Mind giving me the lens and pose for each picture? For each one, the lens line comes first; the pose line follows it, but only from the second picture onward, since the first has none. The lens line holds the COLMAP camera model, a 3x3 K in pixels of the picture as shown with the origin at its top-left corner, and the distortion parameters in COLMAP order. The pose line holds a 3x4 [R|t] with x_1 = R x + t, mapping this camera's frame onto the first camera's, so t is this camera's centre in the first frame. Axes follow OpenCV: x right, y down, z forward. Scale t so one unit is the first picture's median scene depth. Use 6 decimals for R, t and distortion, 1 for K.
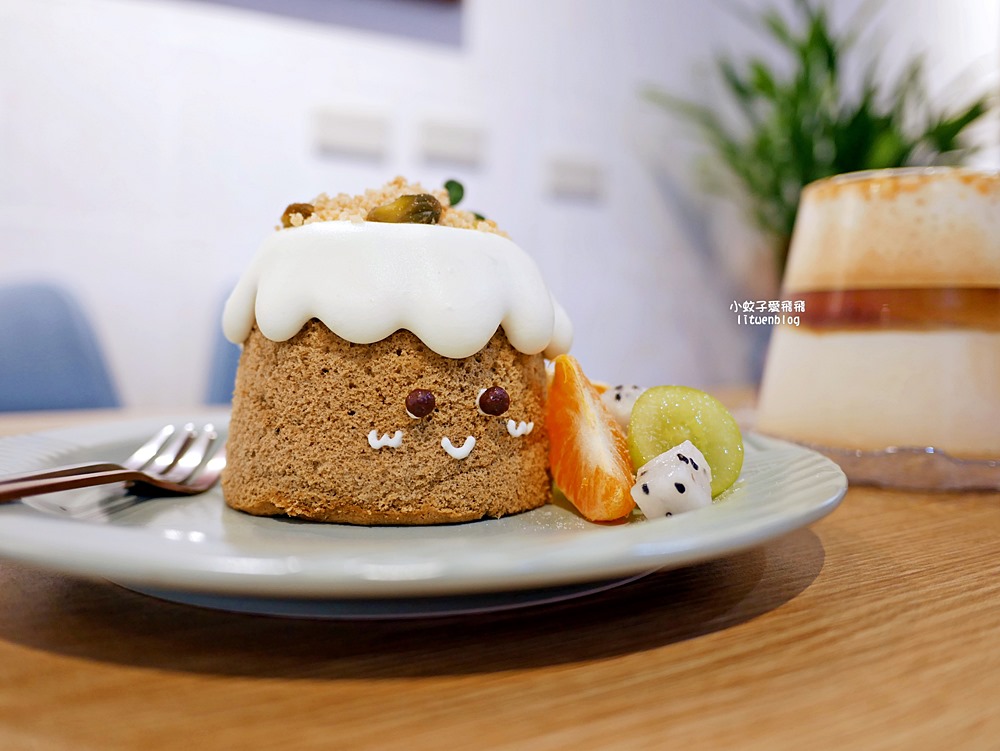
lens RADIAL K [[822.7, 0, 495.3], [0, 822.7, 380.4], [0, 0, 1]] dist [-0.049732, 0.013682]
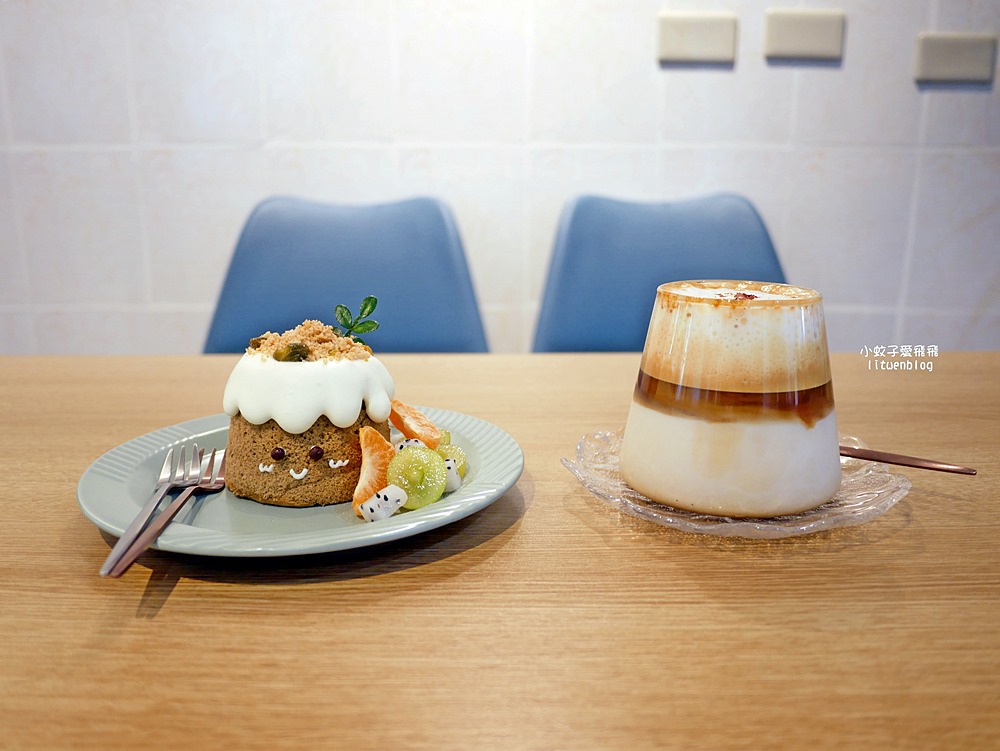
lens RADIAL K [[822.7, 0, 497.5], [0, 822.7, 379.6], [0, 0, 1]] dist [-0.049732, 0.013682]
pose [[0.928276, 0.076130, -0.364016, 1.203150], [-0.013371, 0.985022, 0.171911, -0.538029], [0.371651, -0.154714, 0.915390, -0.732718]]
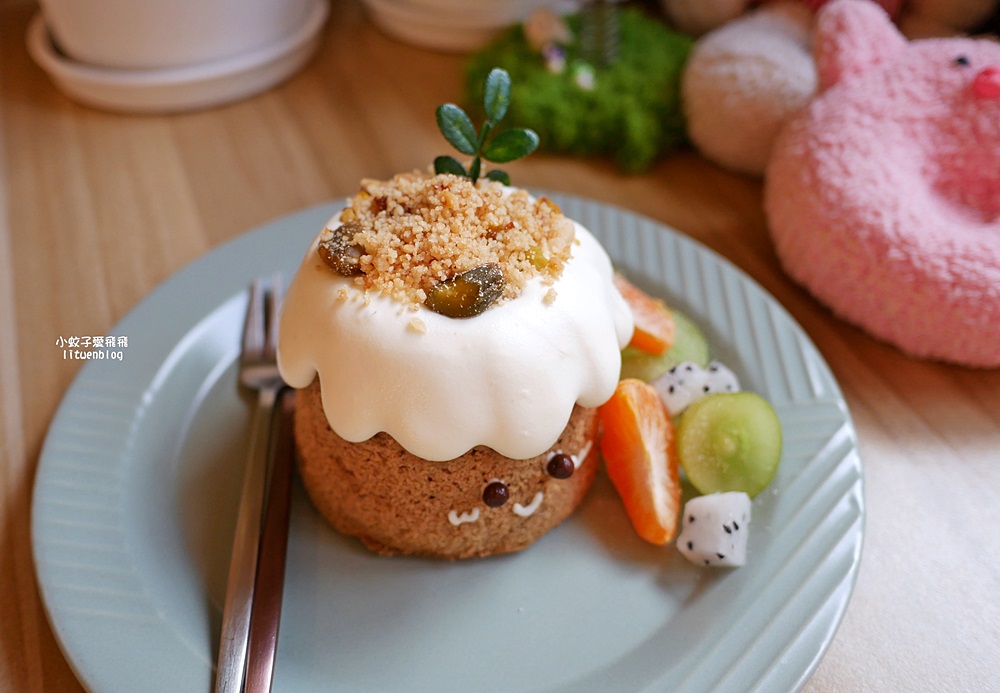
lens RADIAL K [[861.9, 0, 499.1], [0, 861.9, 342.3], [0, 0, 1]] dist [0.004200, 0.001486]
pose [[0.999279, -0.025868, 0.027786, -0.110830], [0.001768, 0.762837, 0.646589, -0.842831], [-0.037922, -0.646074, 0.762332, 0.257249]]
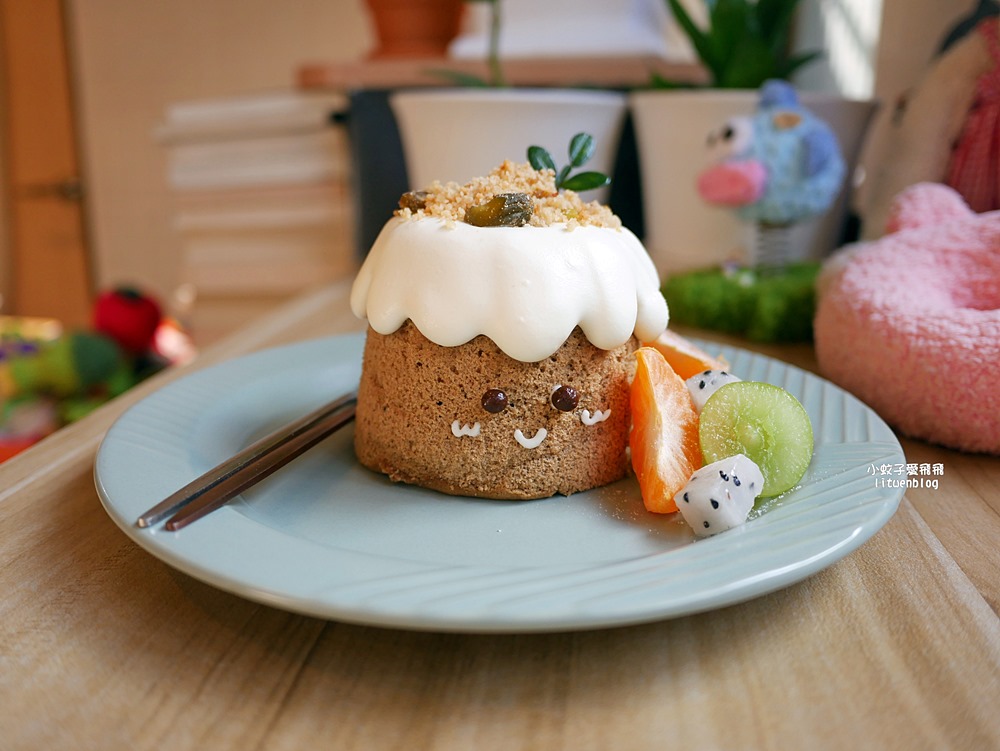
lens RADIAL K [[822.7, 0, 515.4], [0, 822.7, 374.8], [0, 0, 1]] dist [-0.049732, 0.013682]
pose [[0.960399, 0.075814, -0.268115, 0.233654], [-0.014265, 0.974387, 0.224425, -0.259077], [0.278262, -0.211713, 0.936882, -0.050345]]
